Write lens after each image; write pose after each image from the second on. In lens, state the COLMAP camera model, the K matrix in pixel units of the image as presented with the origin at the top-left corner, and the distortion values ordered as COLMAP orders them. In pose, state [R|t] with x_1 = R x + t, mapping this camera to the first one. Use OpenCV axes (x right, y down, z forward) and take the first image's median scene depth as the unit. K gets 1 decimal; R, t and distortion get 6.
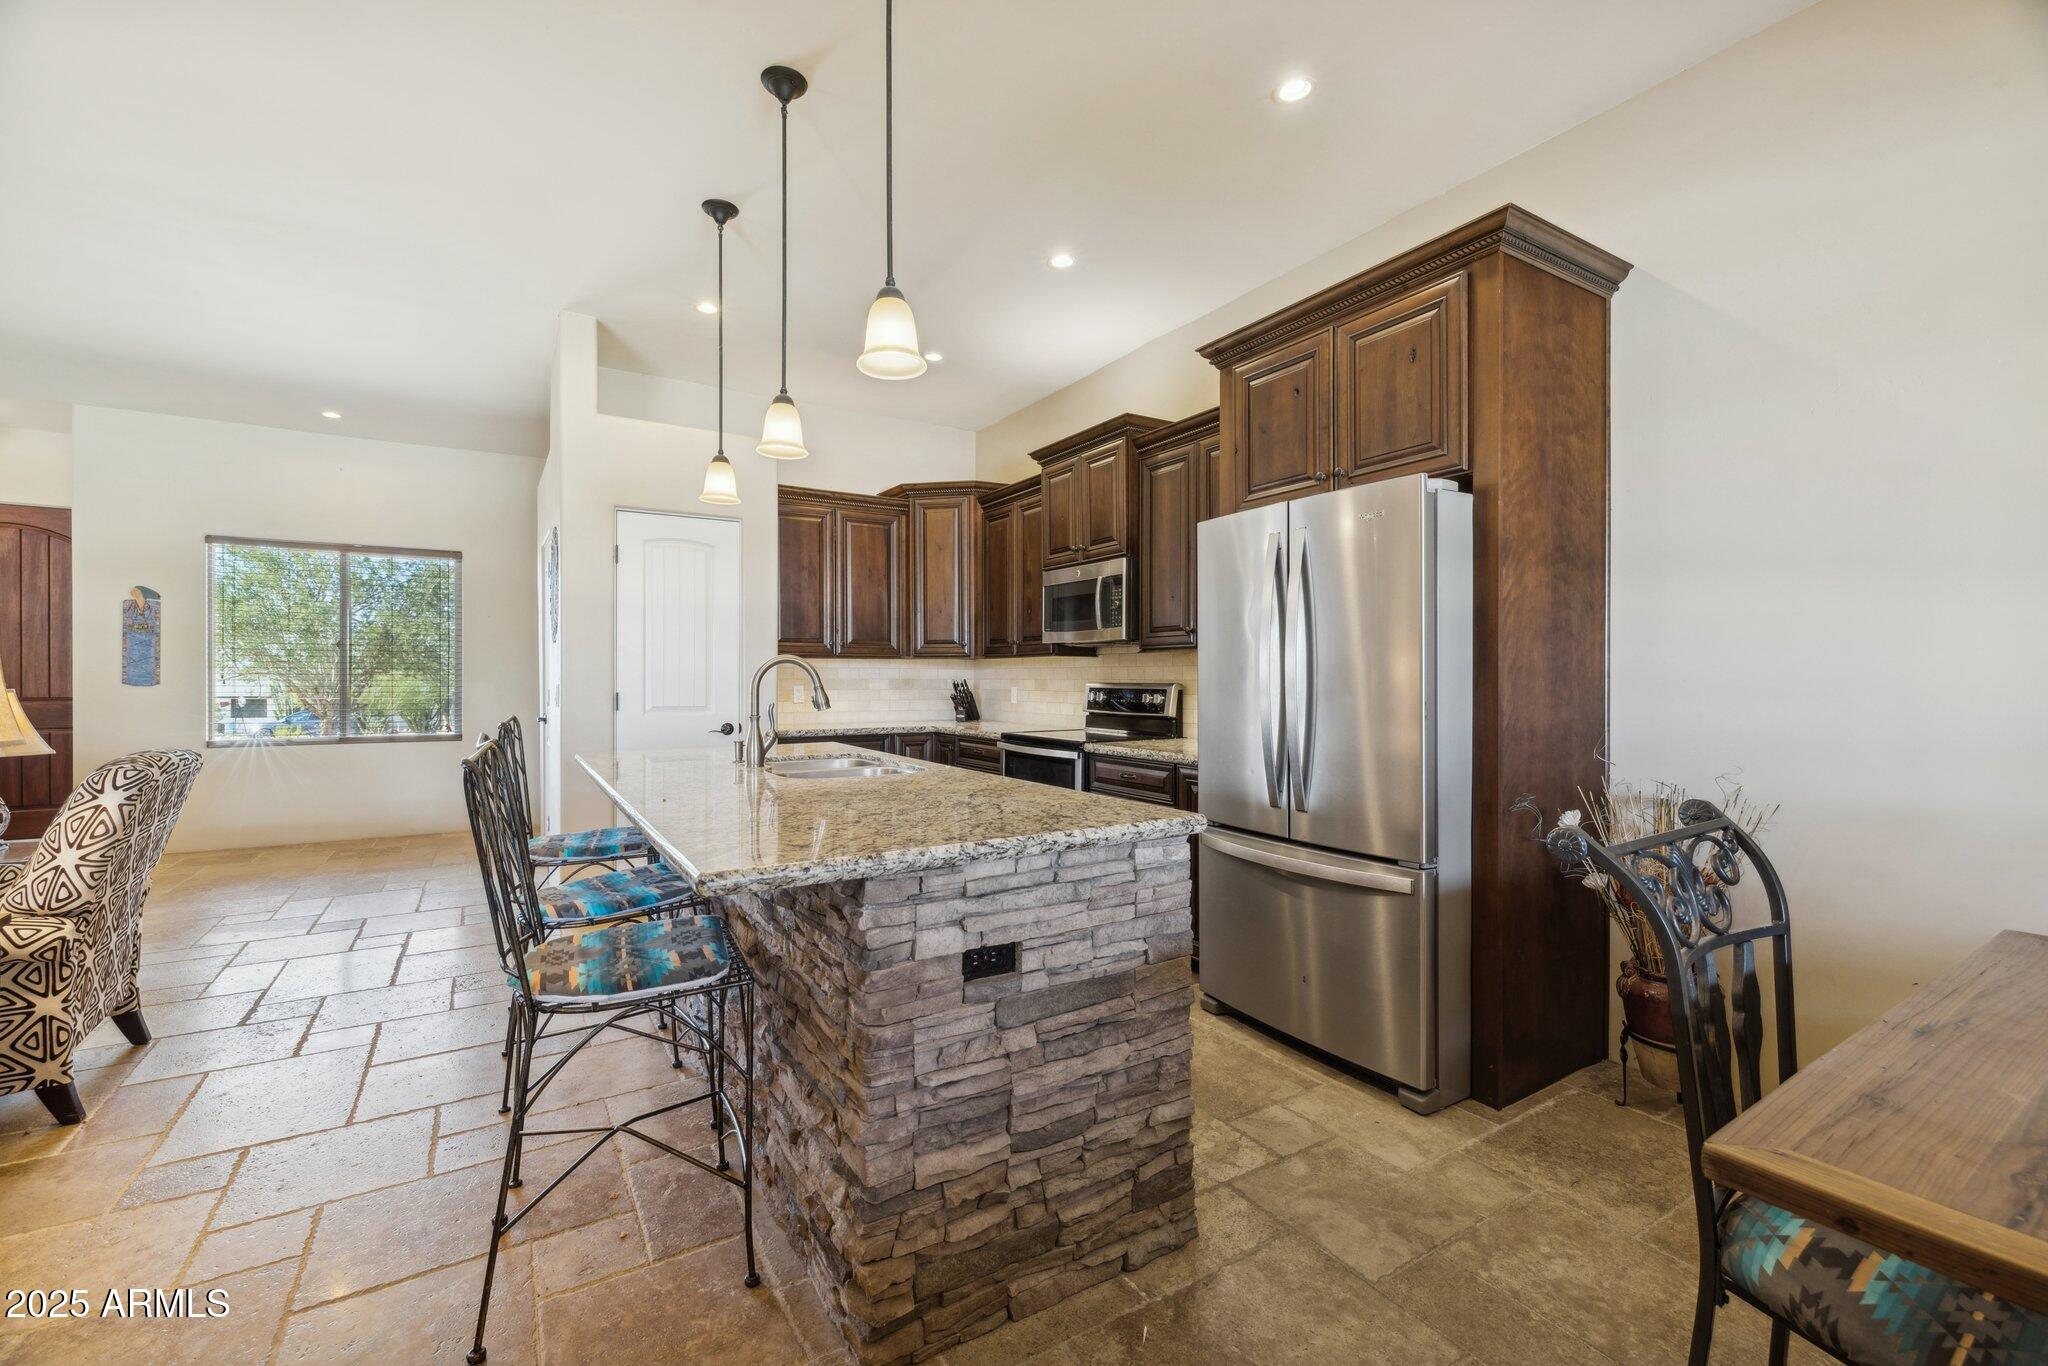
lens RADIAL K [[864.2, 0, 1020.0], [0, 864.2, 674.4], [0, 0, 1]] dist [0.007442, -0.002382]
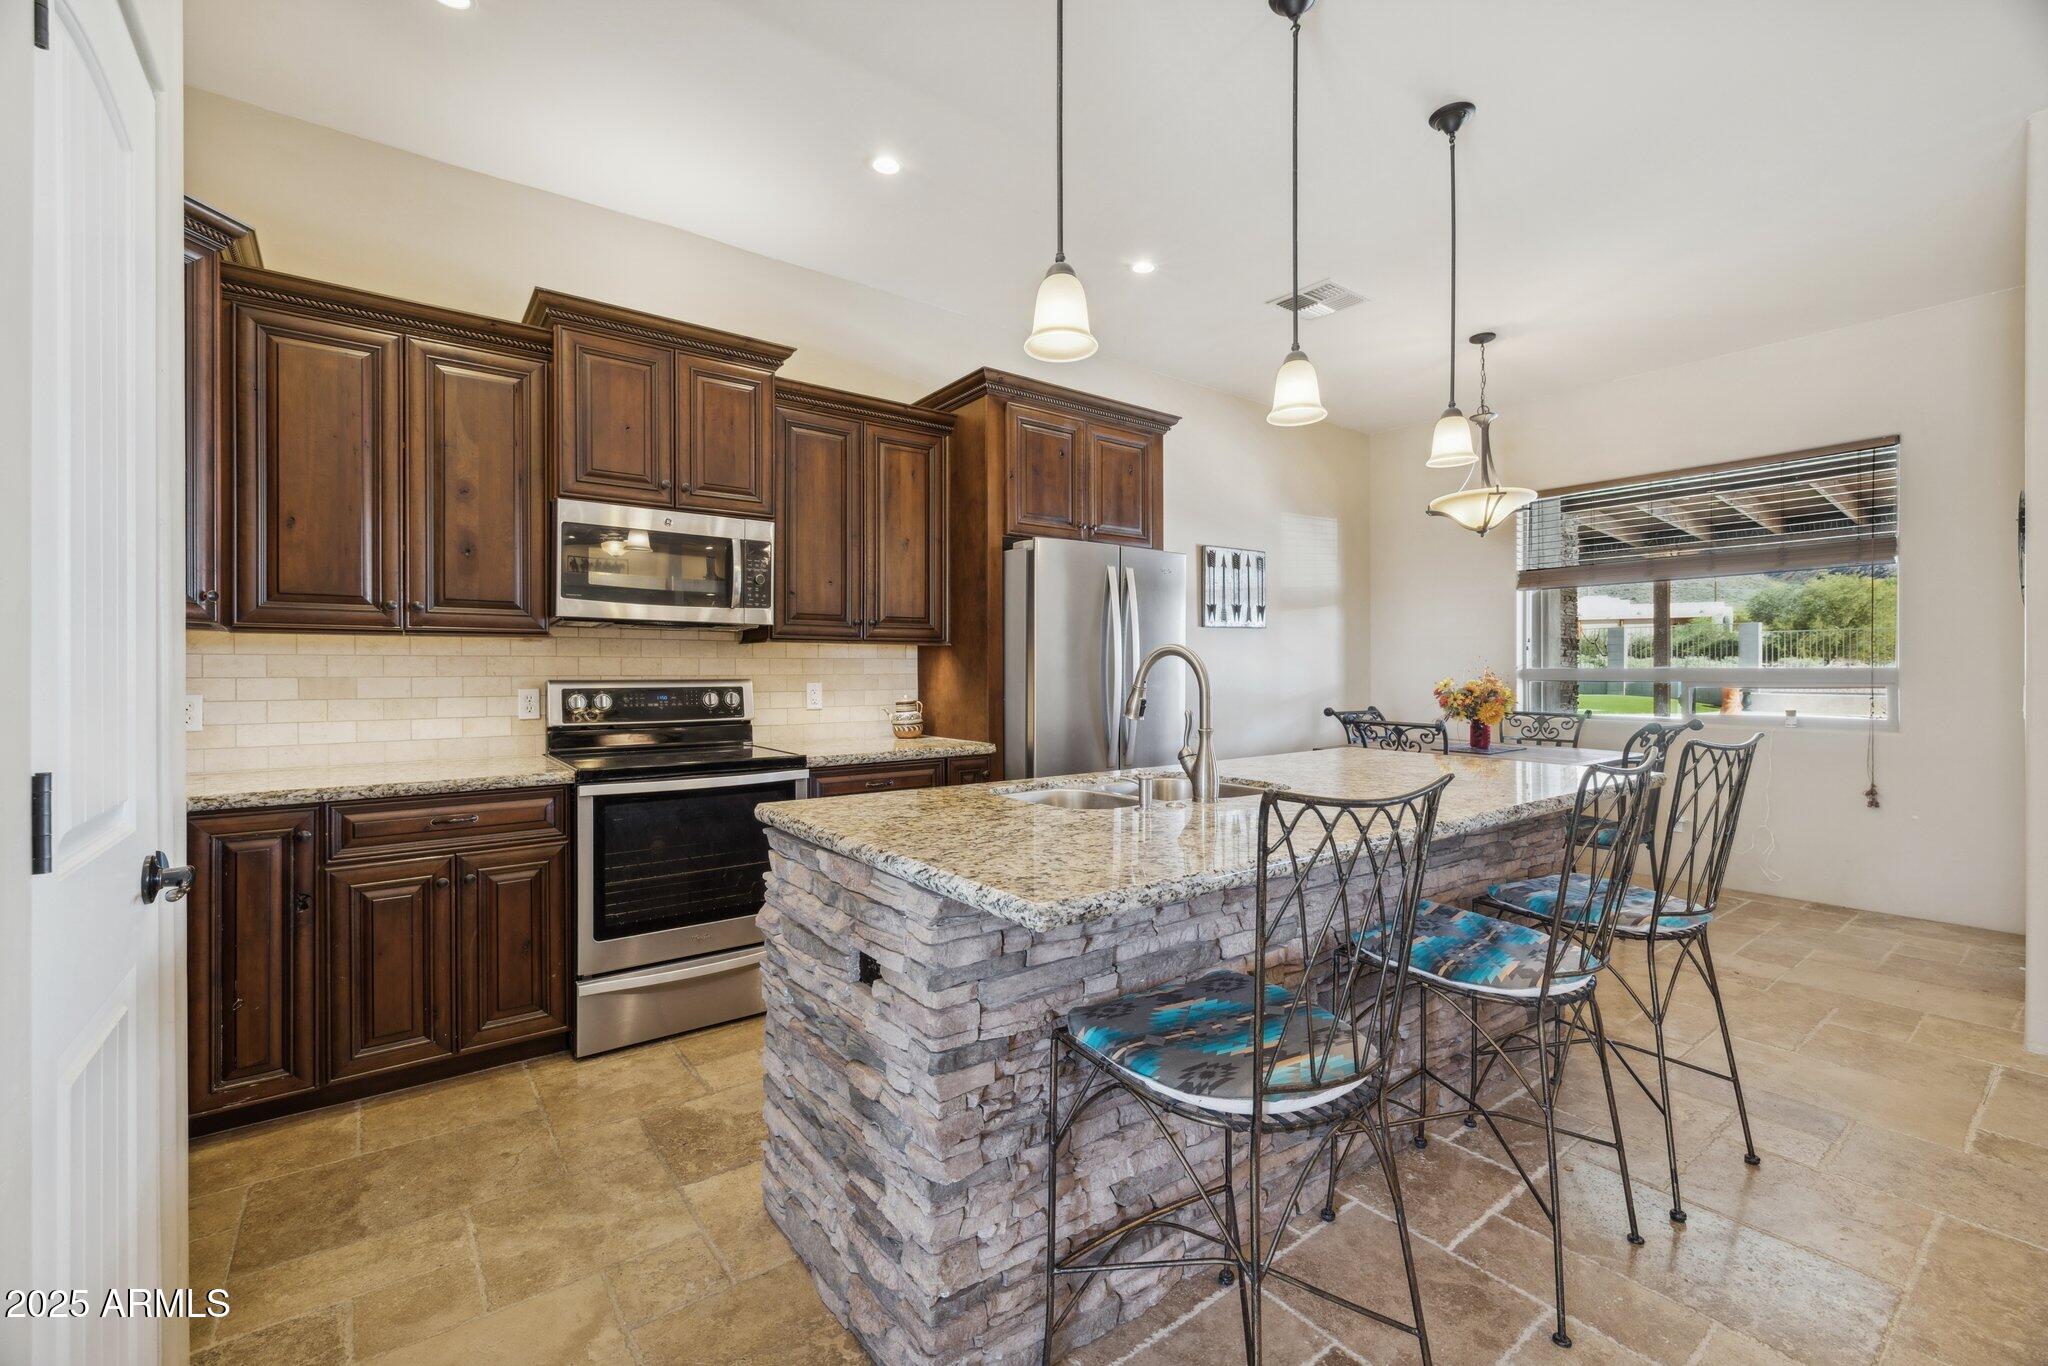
lens RADIAL K [[864.2, 0, 1020.0], [0, 864.2, 674.4], [0, 0, 1]] dist [0.007442, -0.002382]
pose [[-0.095558, -0.001588, 0.995423, -0.663483], [-0.000229, 0.999999, 0.001573, 0.004055], [-0.995424, -0.000078, -0.095559, 0.807895]]
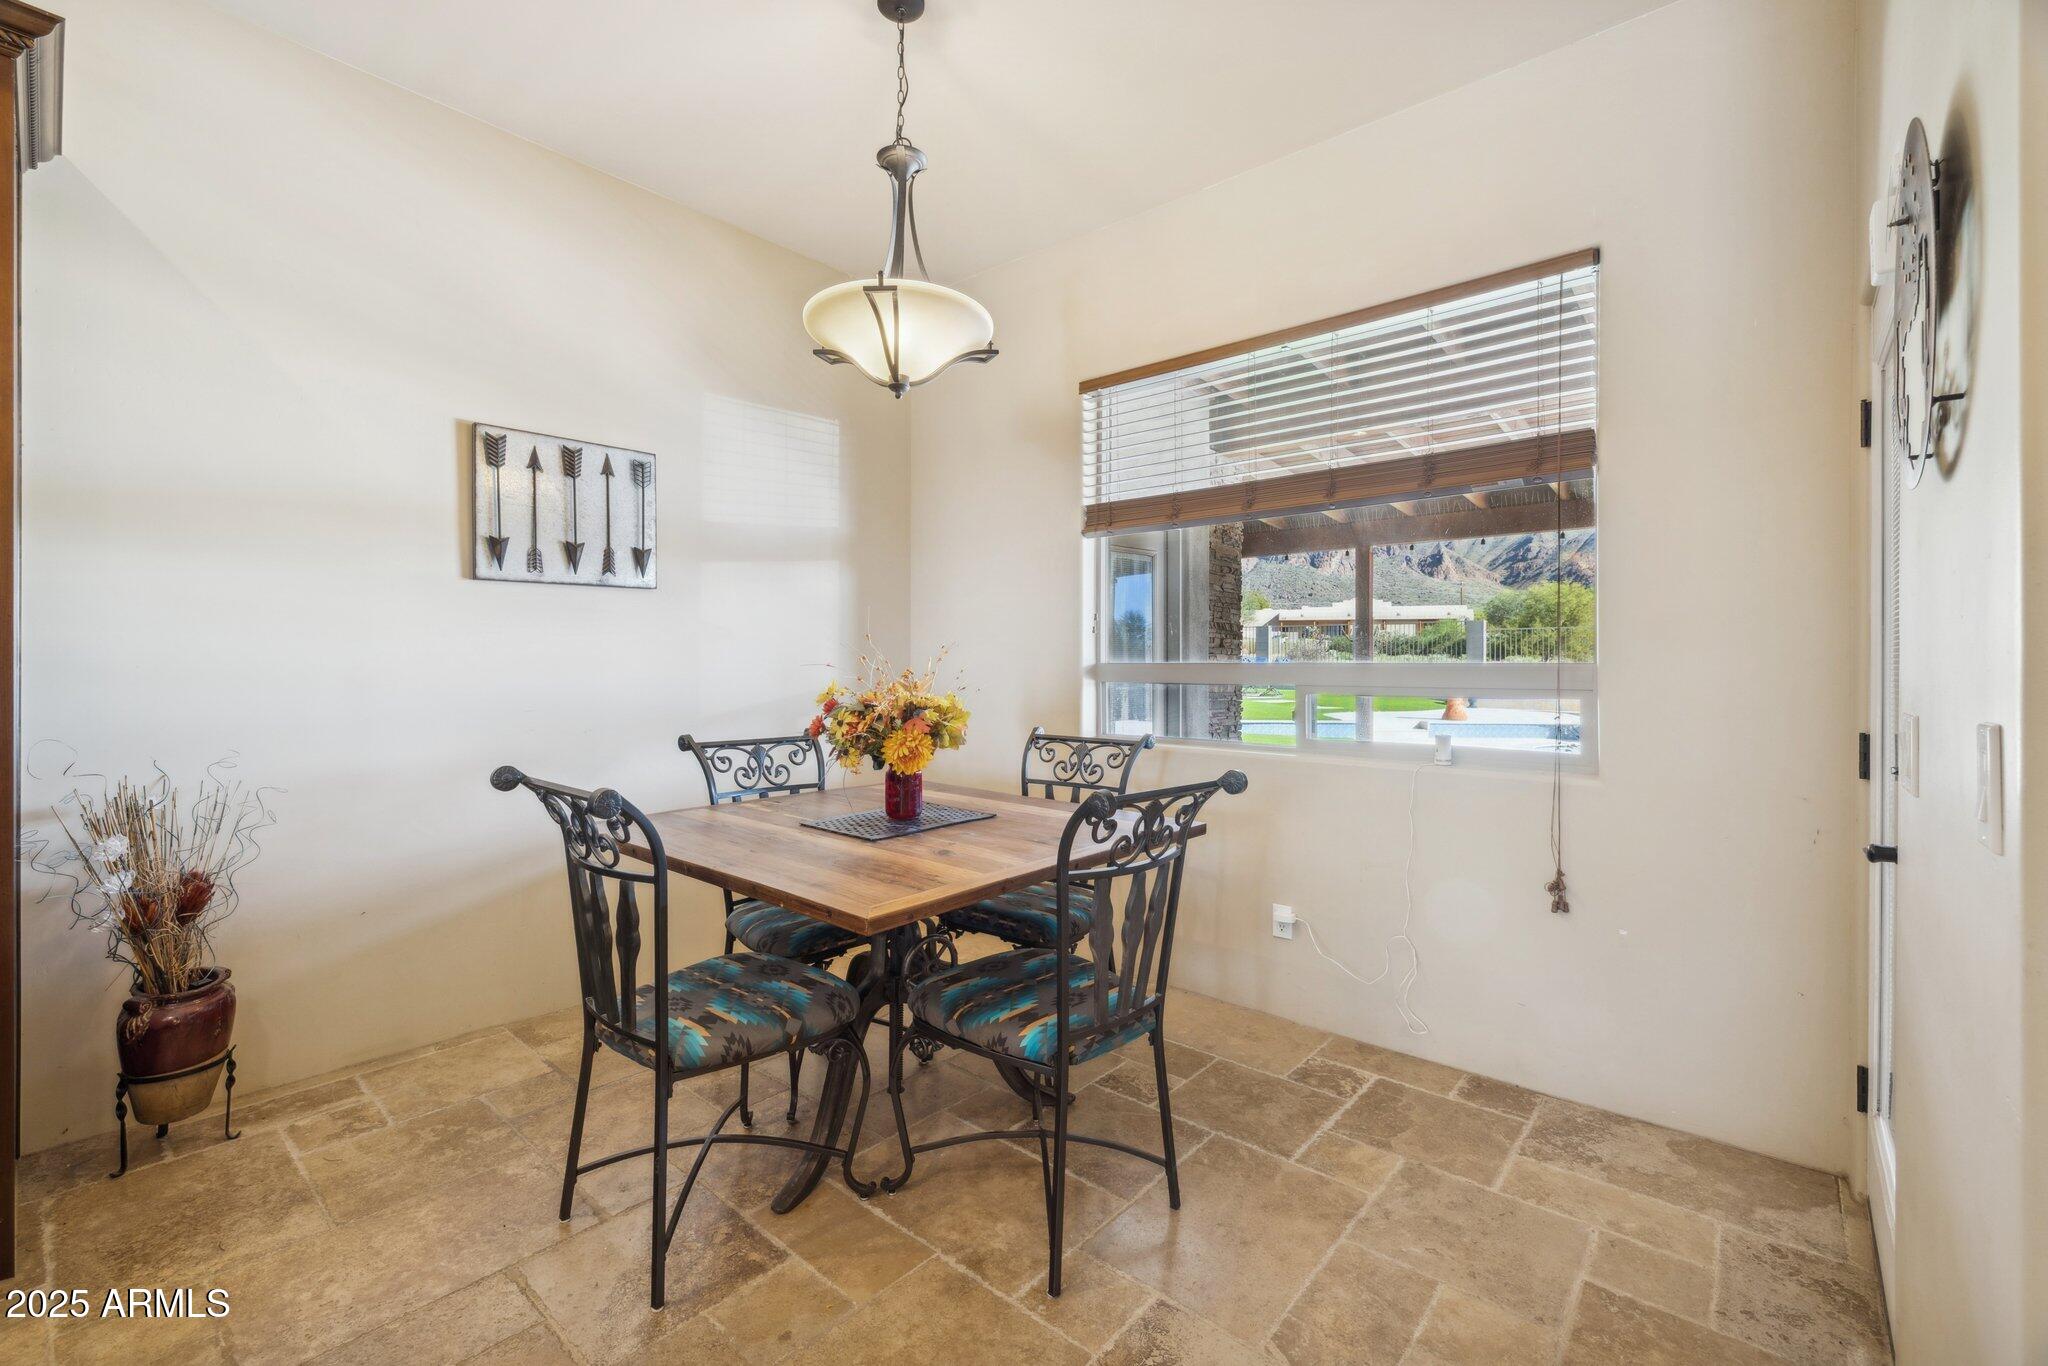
lens RADIAL K [[864.2, 0, 1020.0], [0, 864.2, 674.4], [0, 0, 1]] dist [0.007442, -0.002382]
pose [[-0.293140, -0.006533, 0.956047, -0.193188], [-0.002034, 0.999979, 0.006210, 0.003764], [-0.956067, -0.000124, -0.293147, 0.231016]]
